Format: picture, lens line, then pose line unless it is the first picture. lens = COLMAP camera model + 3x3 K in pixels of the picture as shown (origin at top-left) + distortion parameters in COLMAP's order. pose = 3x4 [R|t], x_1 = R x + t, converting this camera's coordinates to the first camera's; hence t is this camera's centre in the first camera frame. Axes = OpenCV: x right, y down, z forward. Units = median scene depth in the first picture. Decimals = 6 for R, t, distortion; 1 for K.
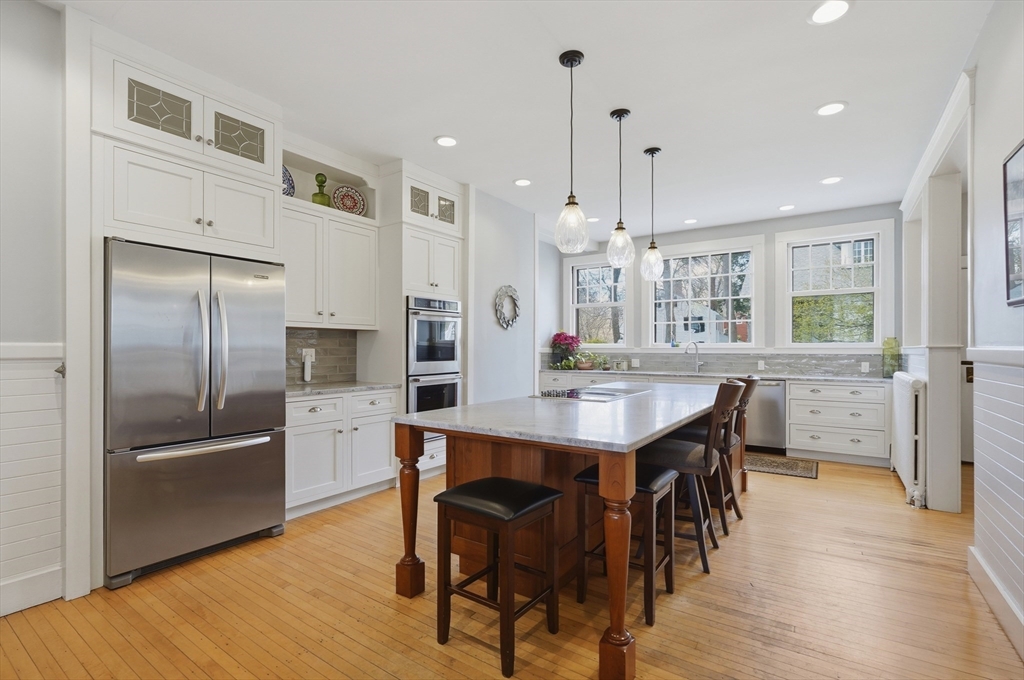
lens RADIAL K [[466.4, 0, 513.8], [0, 466.4, 346.8], [0, 0, 1]] dist [-0.002951, 0.000236]
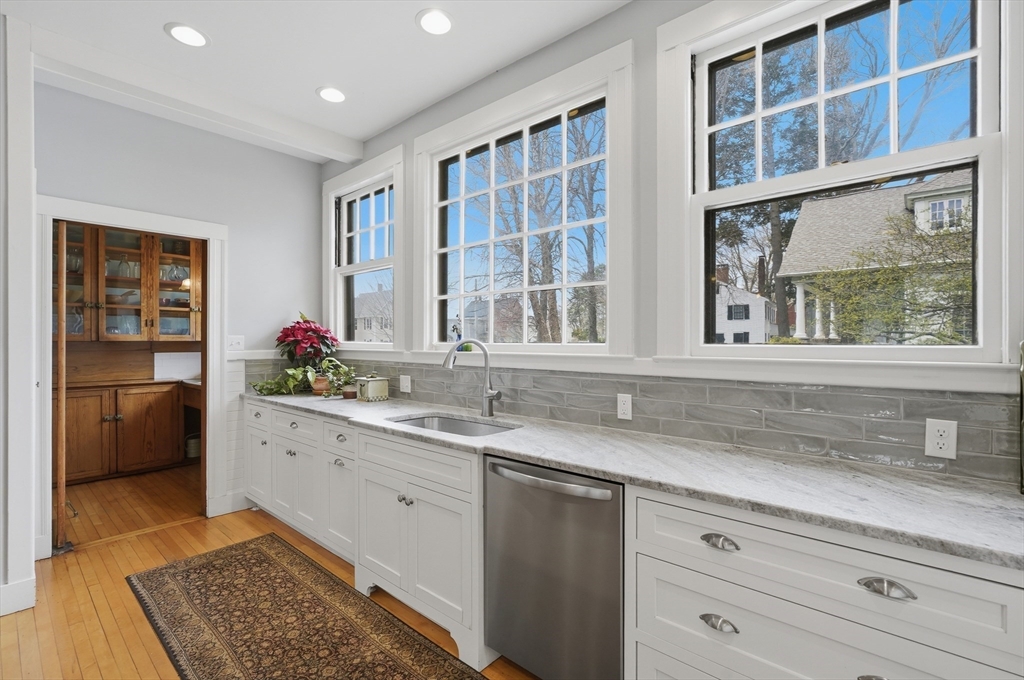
lens RADIAL K [[466.4, 0, 510.5], [0, 466.4, 337.8], [0, 0, 1]] dist [-0.002951, 0.000236]
pose [[0.993371, 0.000667, -0.114947, 0.484873], [-0.001040, 0.999994, -0.003182, -0.011803], [0.114944, 0.003280, 0.993367, 0.633978]]
